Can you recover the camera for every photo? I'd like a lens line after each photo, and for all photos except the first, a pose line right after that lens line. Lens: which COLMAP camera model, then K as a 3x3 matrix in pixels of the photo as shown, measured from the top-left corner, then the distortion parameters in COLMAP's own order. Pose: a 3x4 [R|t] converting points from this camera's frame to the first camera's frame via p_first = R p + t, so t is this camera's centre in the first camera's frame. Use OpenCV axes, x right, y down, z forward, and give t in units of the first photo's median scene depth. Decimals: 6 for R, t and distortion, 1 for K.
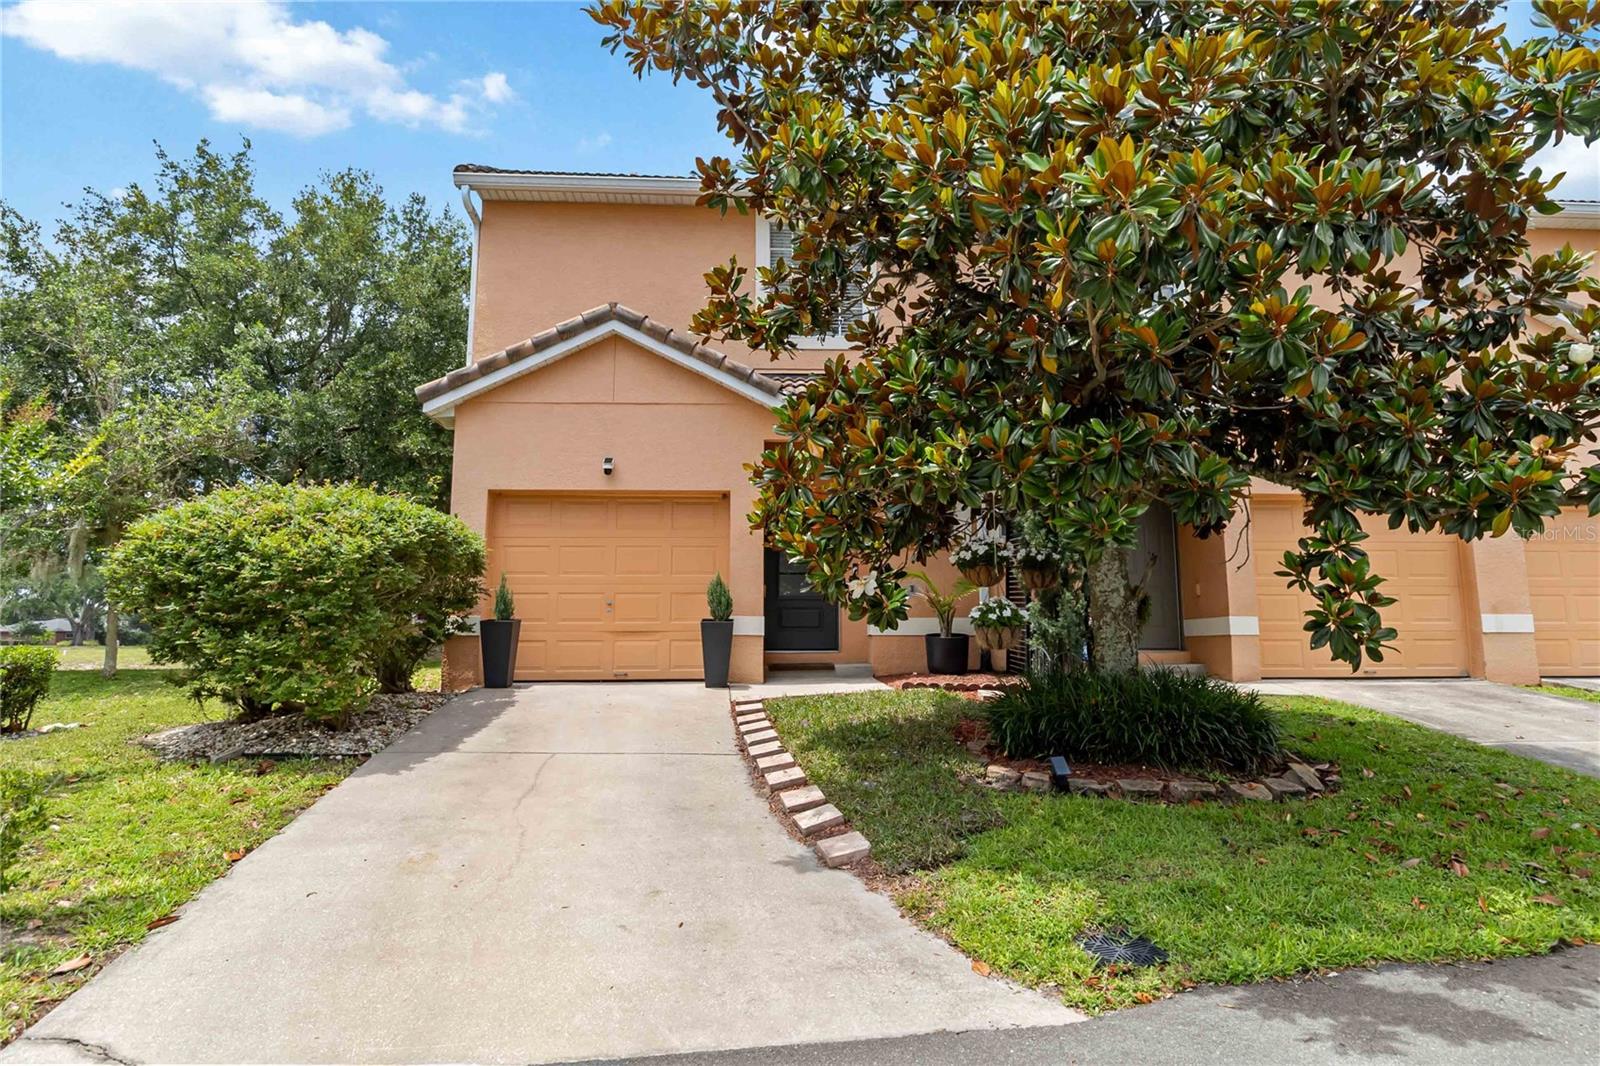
lens RADIAL K [[583.2, 0, 800.0], [0, 583.2, 533.0], [0, 0, 1]] dist [-0.001358, -0.000111]
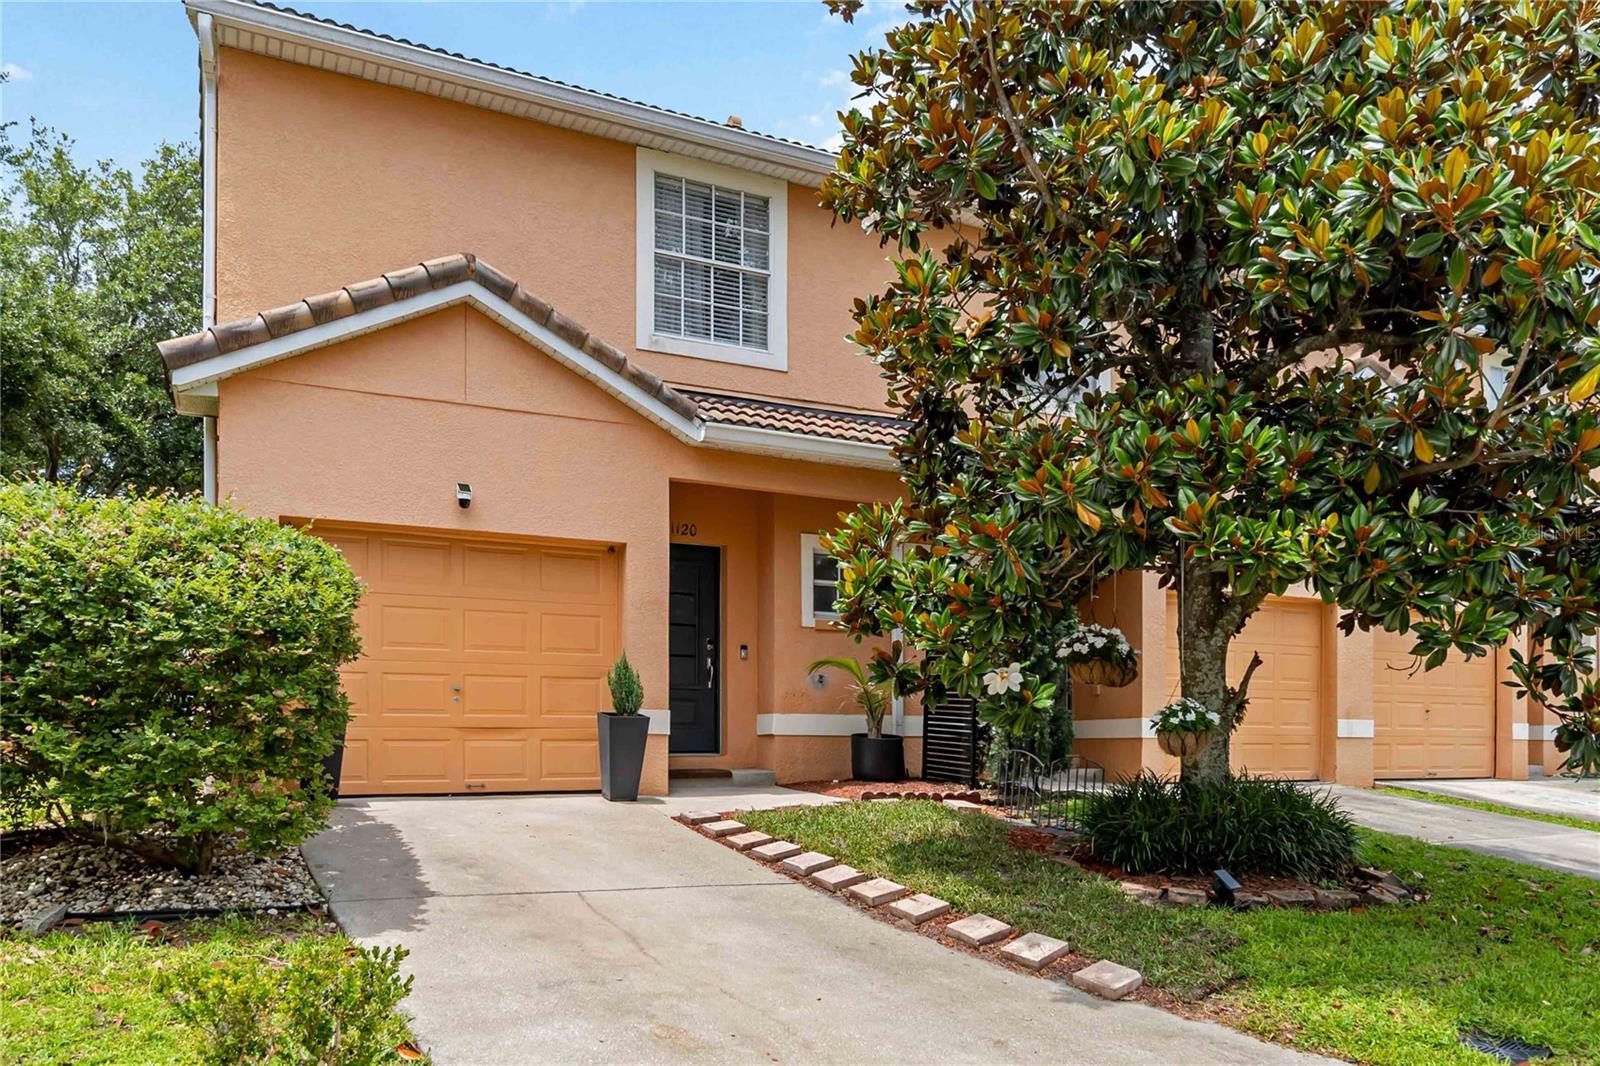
lens RADIAL K [[735.2, 0, 800.1], [0, 735.2, 676.8], [0, 0, 1]] dist [-0.001471, -0.000161]
pose [[0.966838, 0.028721, 0.253772, -0.154914], [-0.053039, 0.994573, 0.089509, 0.002086], [-0.249824, -0.100001, 0.963114, 0.020392]]
